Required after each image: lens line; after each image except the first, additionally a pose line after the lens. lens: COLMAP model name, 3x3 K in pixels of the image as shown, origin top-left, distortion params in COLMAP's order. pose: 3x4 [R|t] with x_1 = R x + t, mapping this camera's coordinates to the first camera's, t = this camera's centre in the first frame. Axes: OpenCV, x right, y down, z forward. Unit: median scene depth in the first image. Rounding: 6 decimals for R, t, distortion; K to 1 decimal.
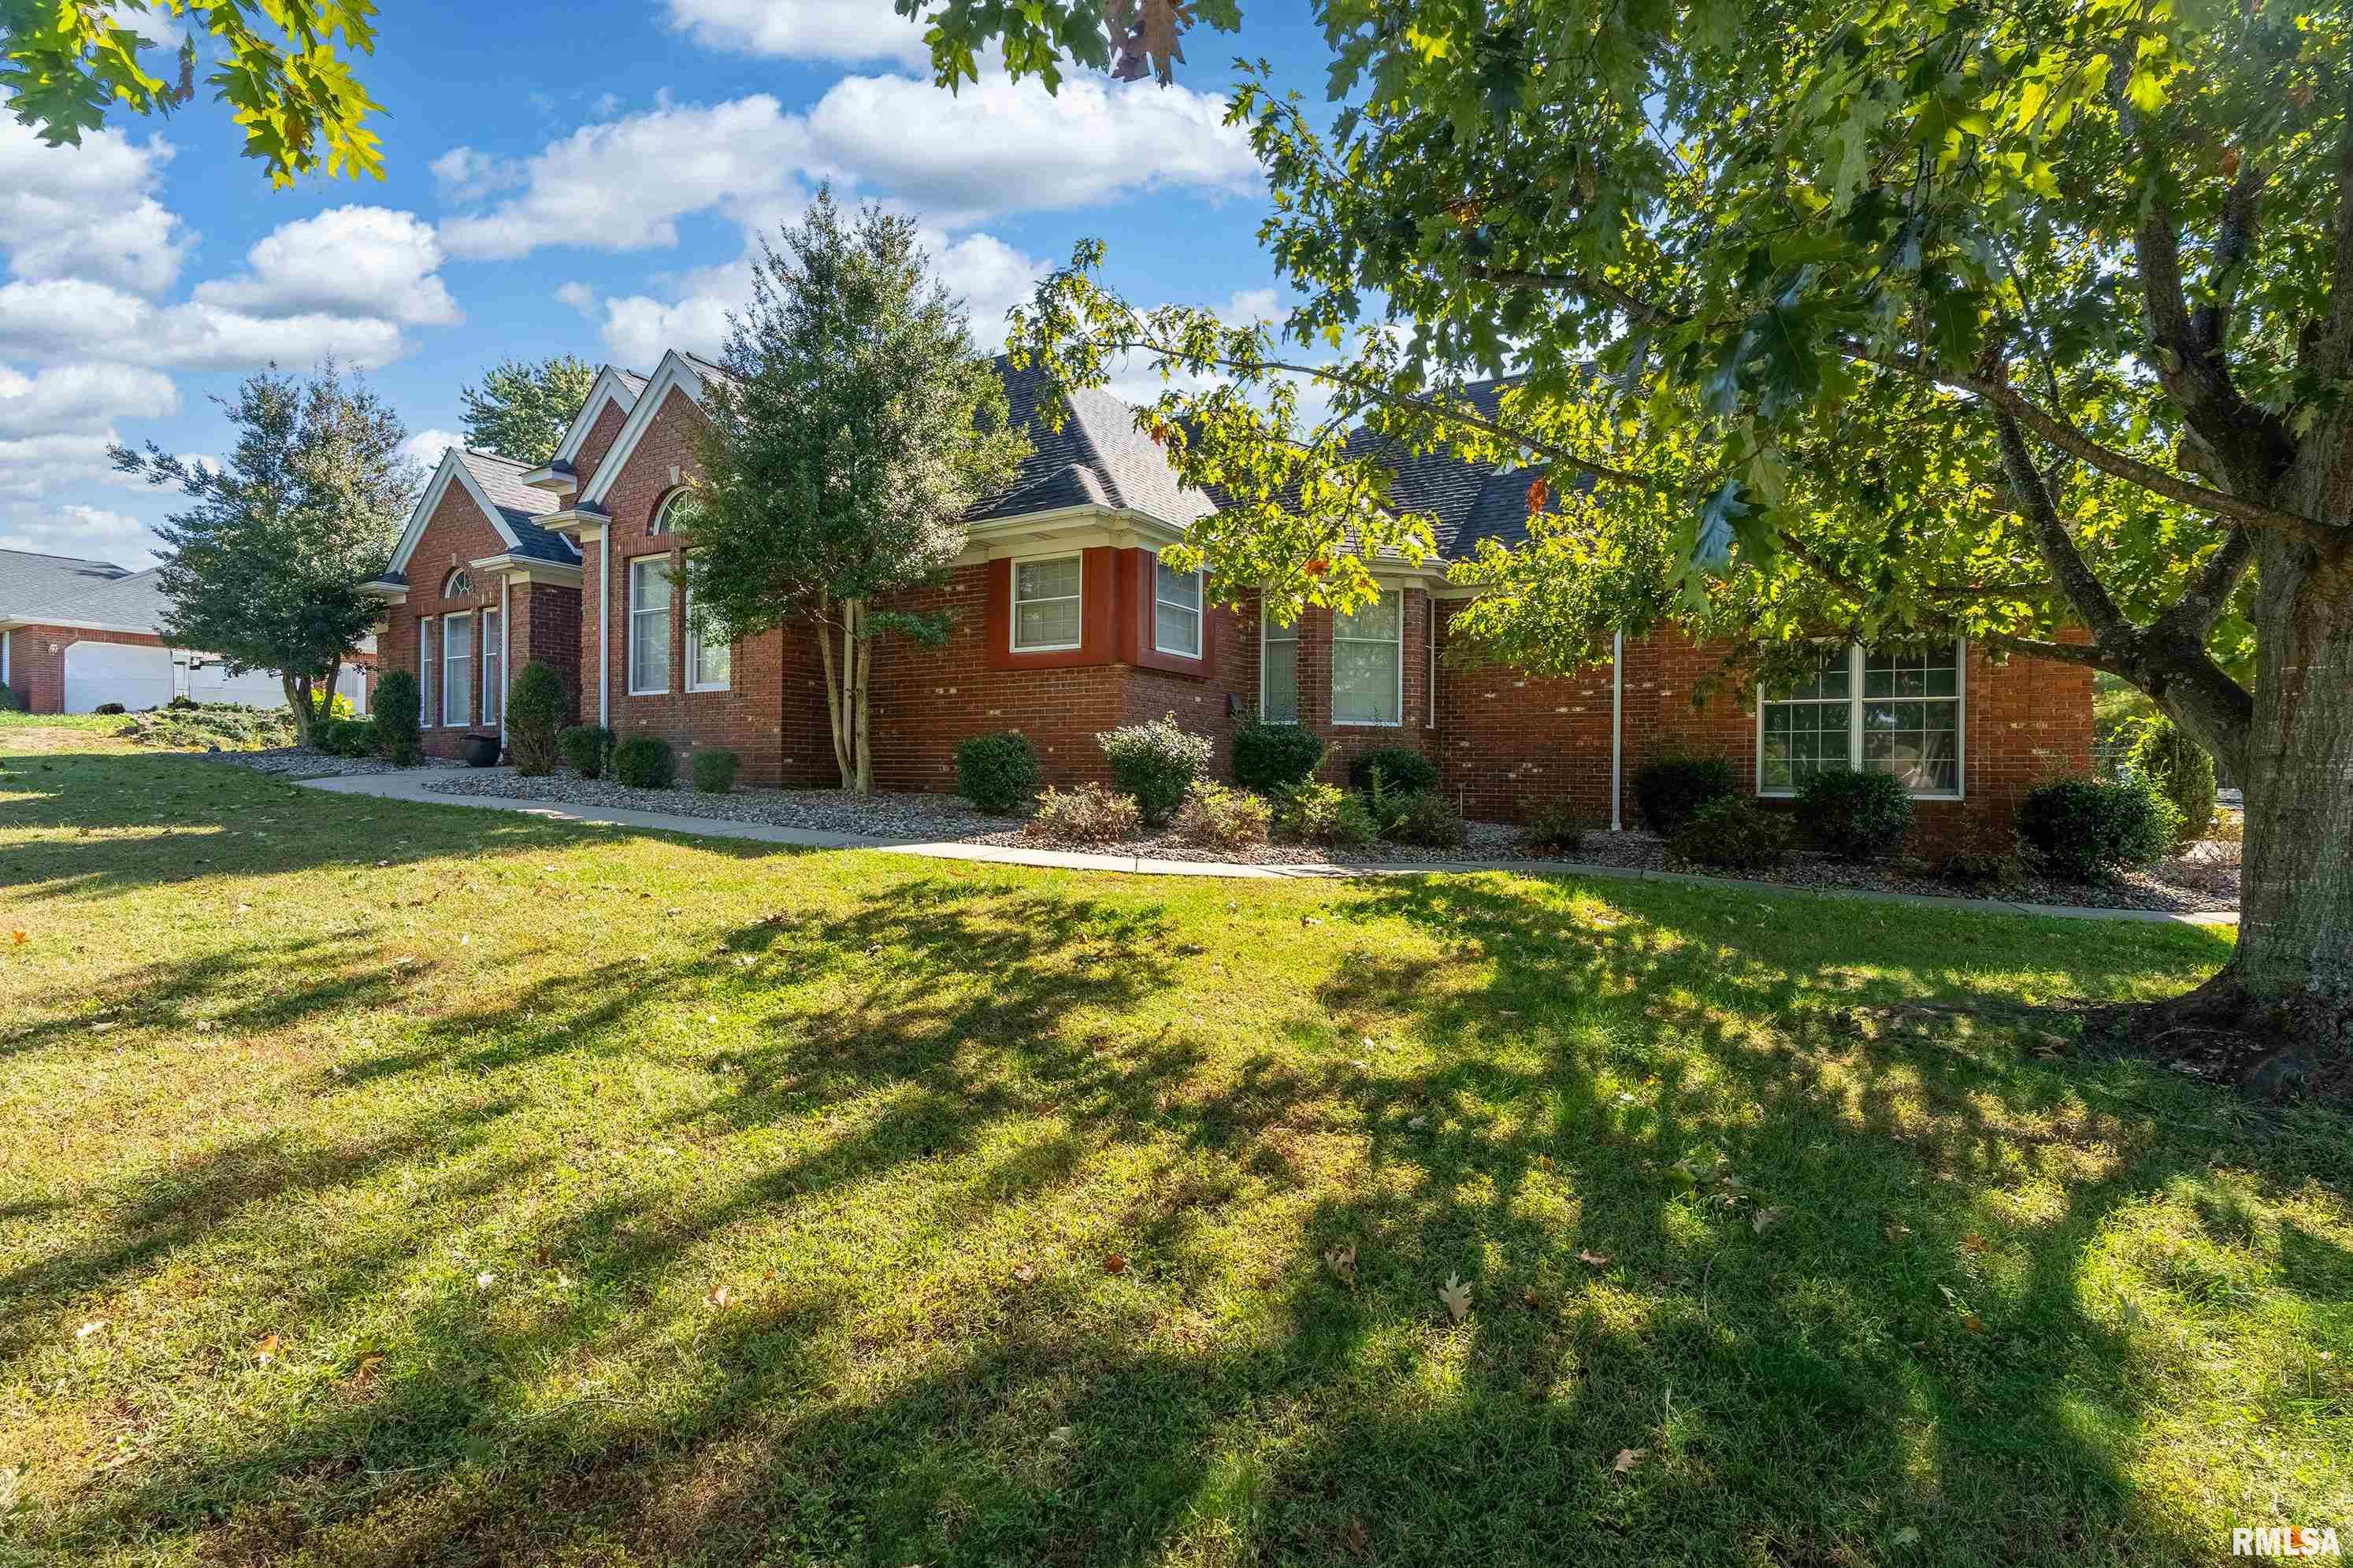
lens RADIAL K [[1035.1, 0, 1176.5], [0, 1035.1, 784.0], [0, 0, 1]] dist [-0.000042, 0.000054]
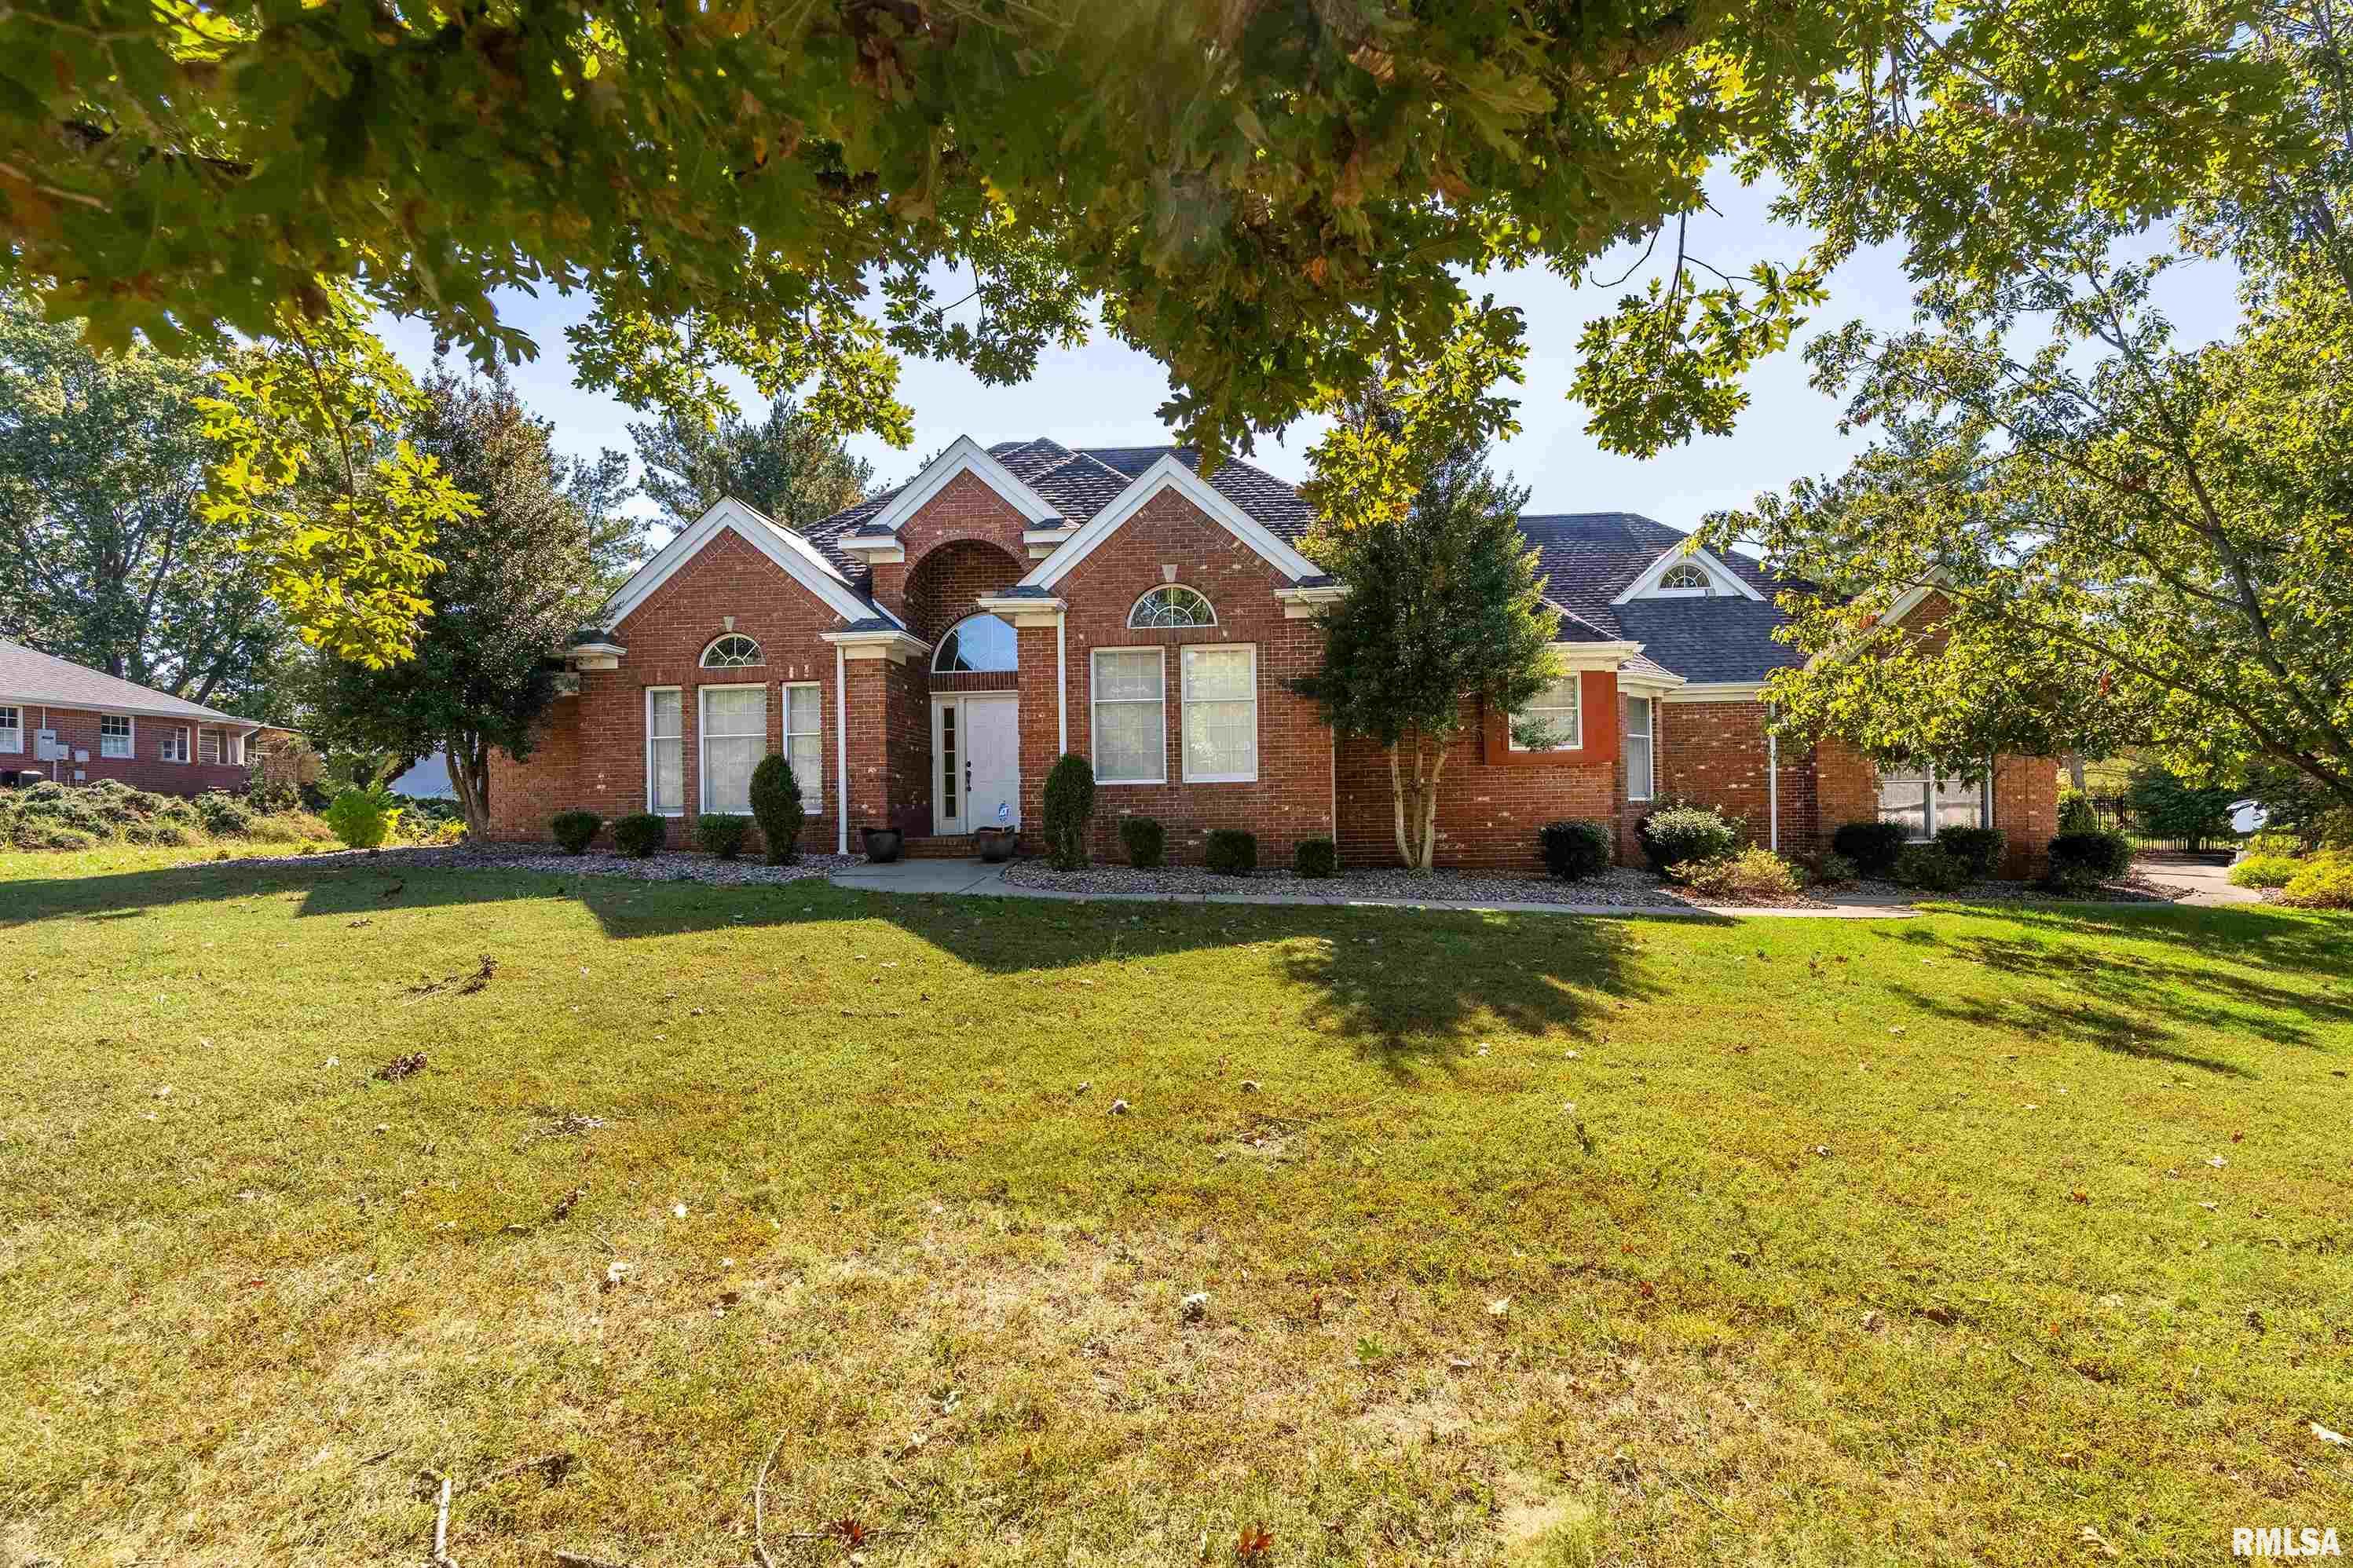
lens RADIAL K [[1035.1, 0, 1176.5], [0, 1035.1, 784.0], [0, 0, 1]] dist [-0.000042, 0.000054]
pose [[0.890660, -0.015391, 0.454410, -0.742236], [0.032283, 0.999045, -0.029438, -0.043667], [-0.453523, 0.040888, 0.890306, 0.061559]]
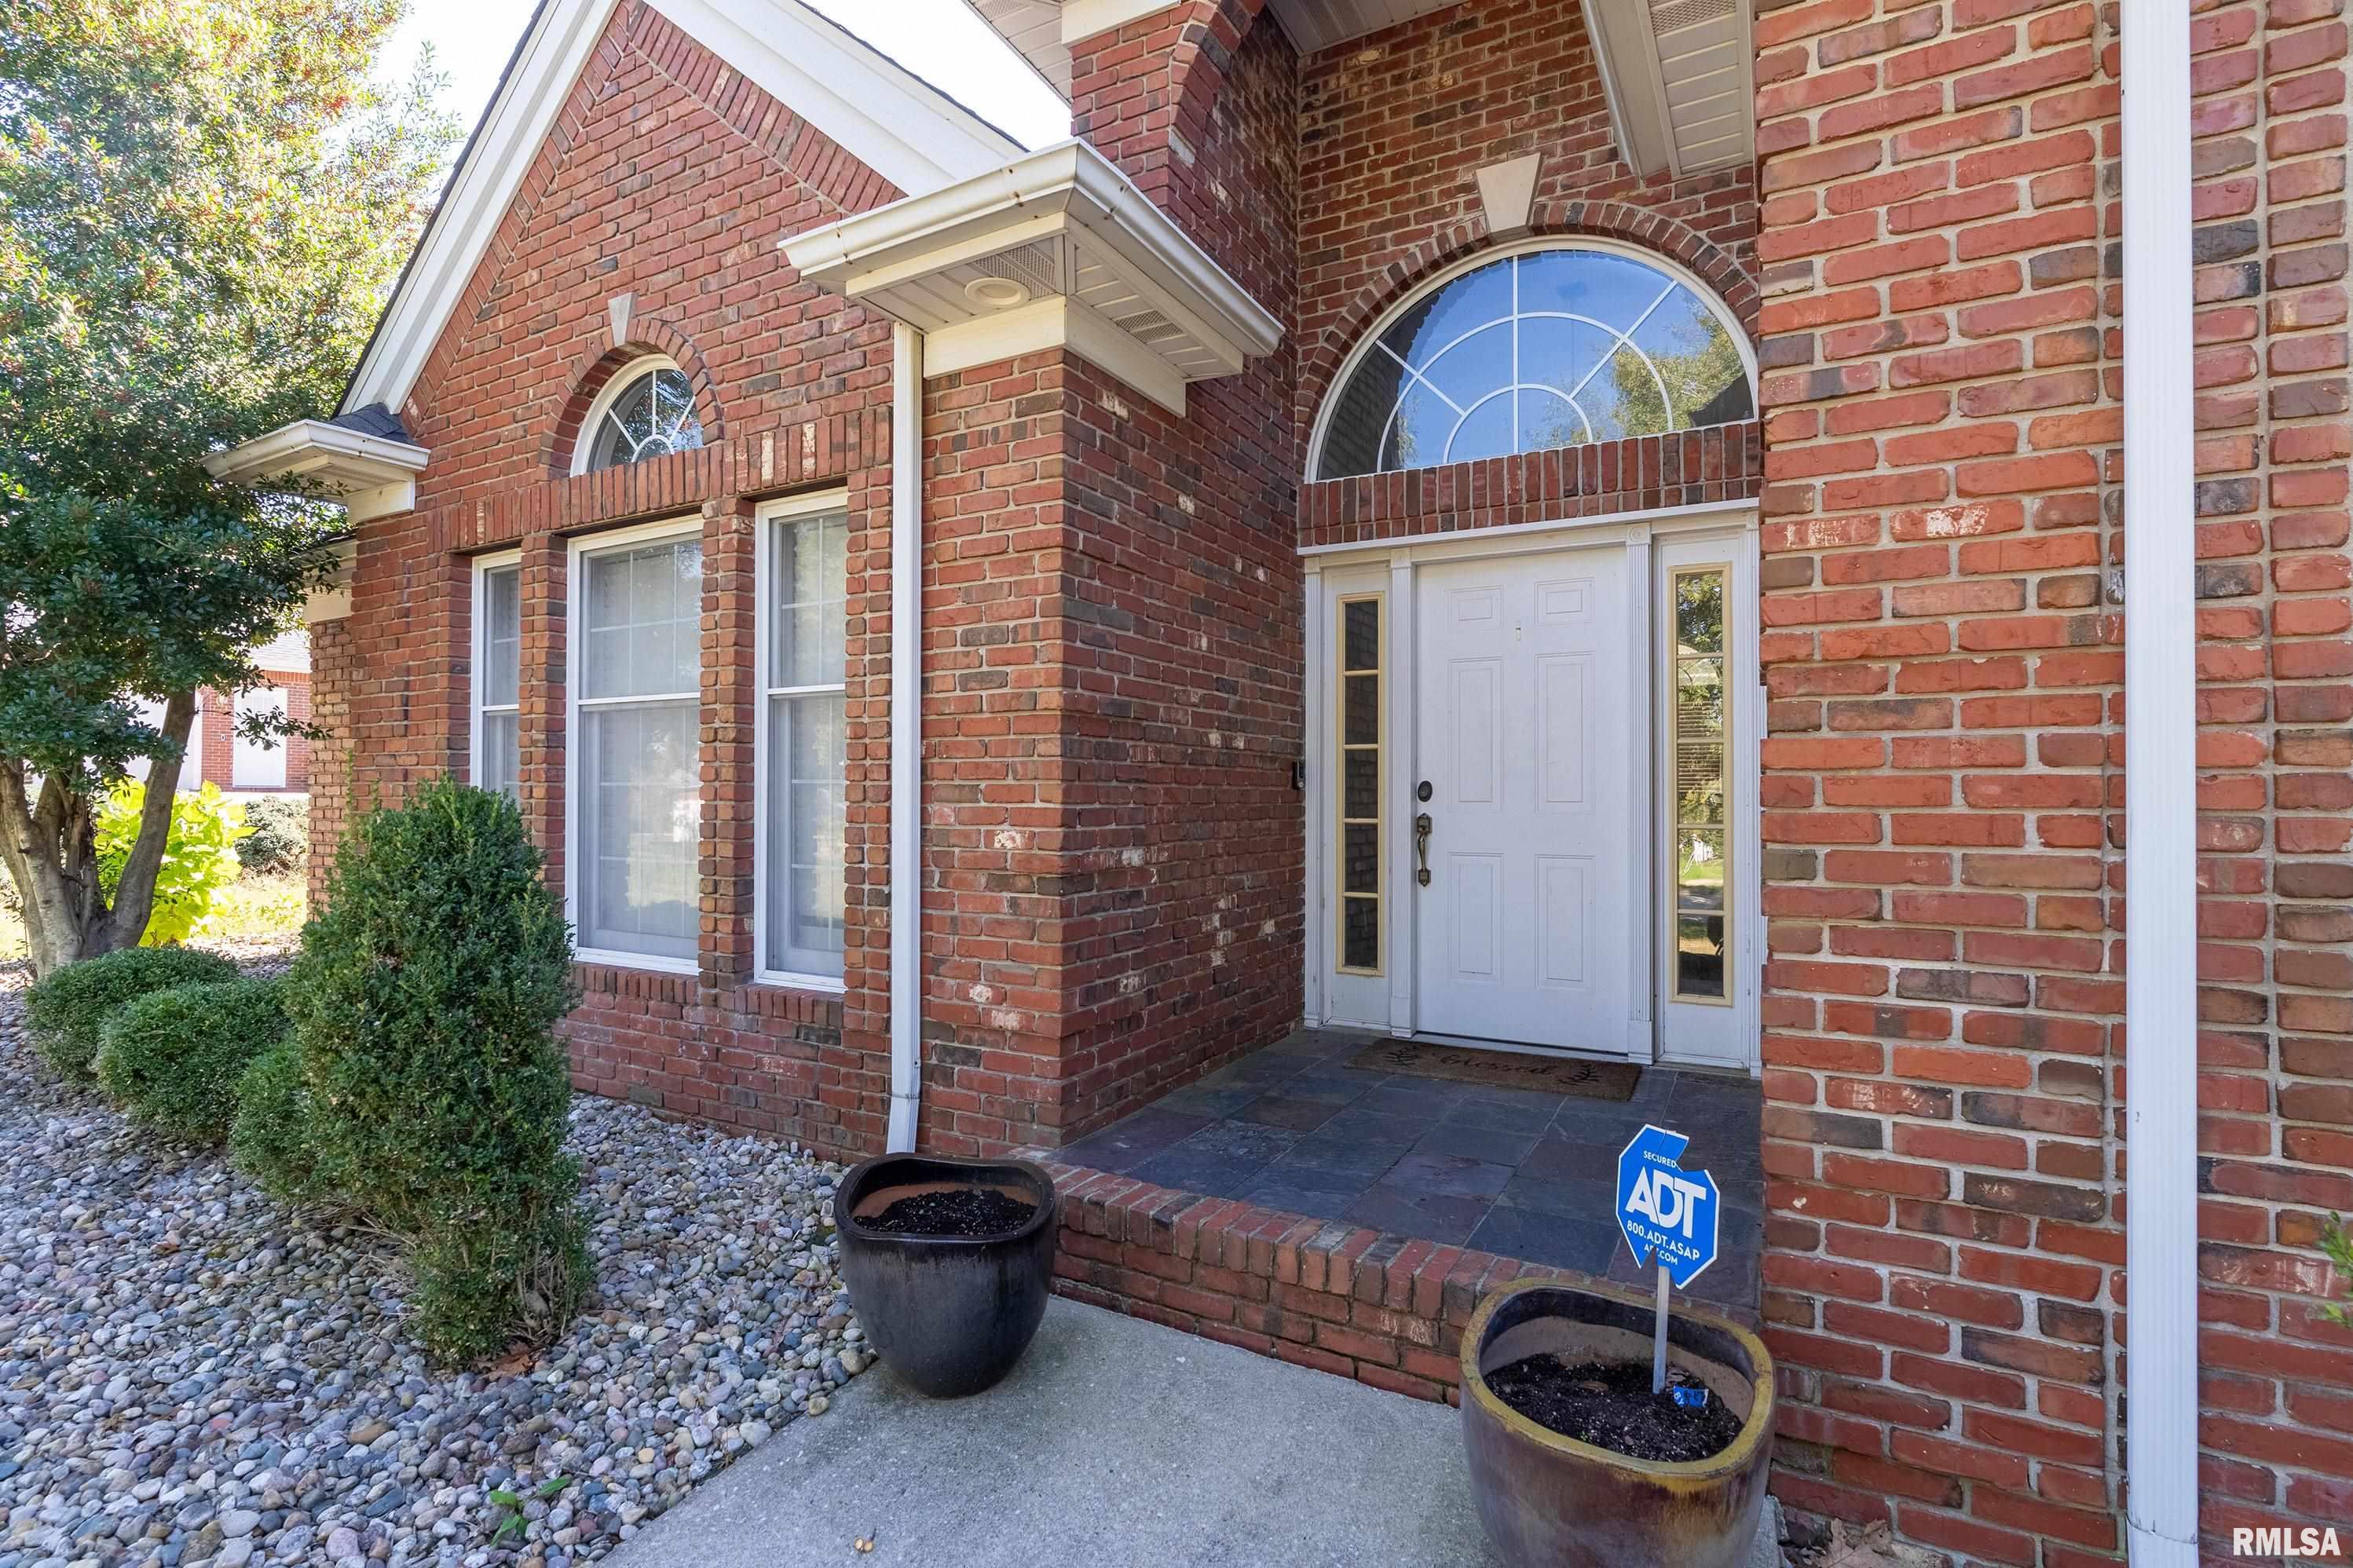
lens RADIAL K [[1046.5, 0, 1225.9], [0, 1046.5, 798.1], [0, 0, 1]] dist [-0.016476, -0.000166]
pose [[0.998033, -0.006908, 0.062304, -0.550939], [0.007428, 0.999940, -0.008109, -0.092046], [-0.062244, 0.008556, 0.998024, 0.716037]]
